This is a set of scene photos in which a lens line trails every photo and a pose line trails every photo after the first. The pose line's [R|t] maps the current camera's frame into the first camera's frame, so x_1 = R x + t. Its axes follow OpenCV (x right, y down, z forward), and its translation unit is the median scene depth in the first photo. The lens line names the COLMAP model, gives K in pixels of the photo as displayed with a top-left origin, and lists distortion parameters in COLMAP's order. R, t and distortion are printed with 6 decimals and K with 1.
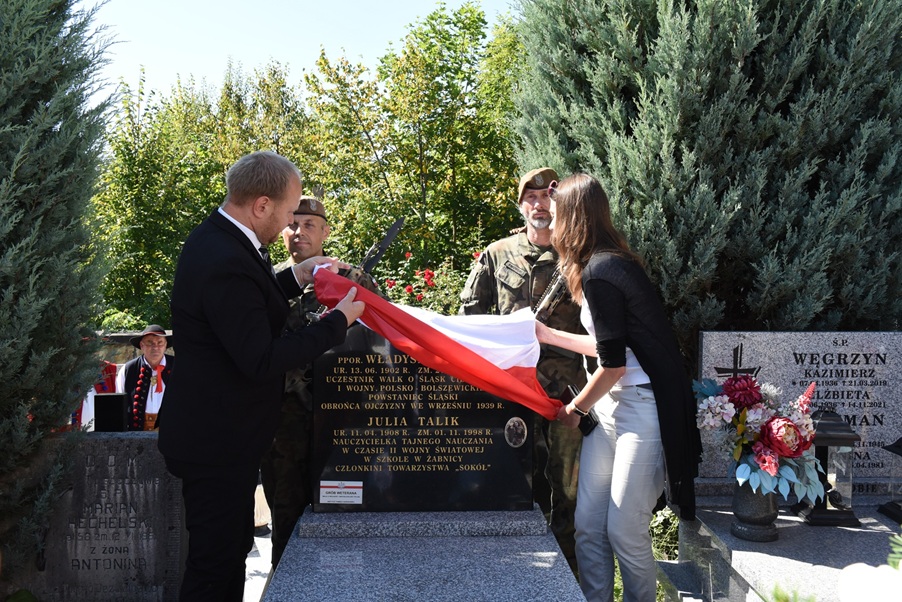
lens RADIAL K [[828.9, 0, 450.1], [0, 828.9, 300.0], [0, 0, 1]] dist [-0.002033, 0.000000]
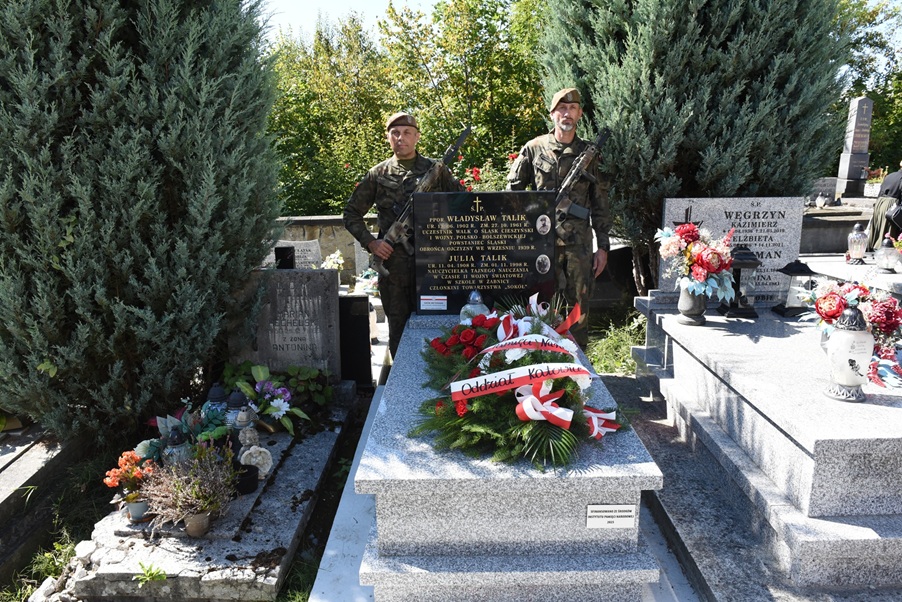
lens RADIAL K [[623.2, 0, 453.0], [0, 623.2, 303.0], [0, 0, 1]] dist [-0.054395, -0.002205]
pose [[0.998215, -0.010673, -0.058769, -0.021949], [0.020570, 0.985145, 0.170488, 0.025993], [0.056076, -0.171393, 0.983606, -0.176259]]
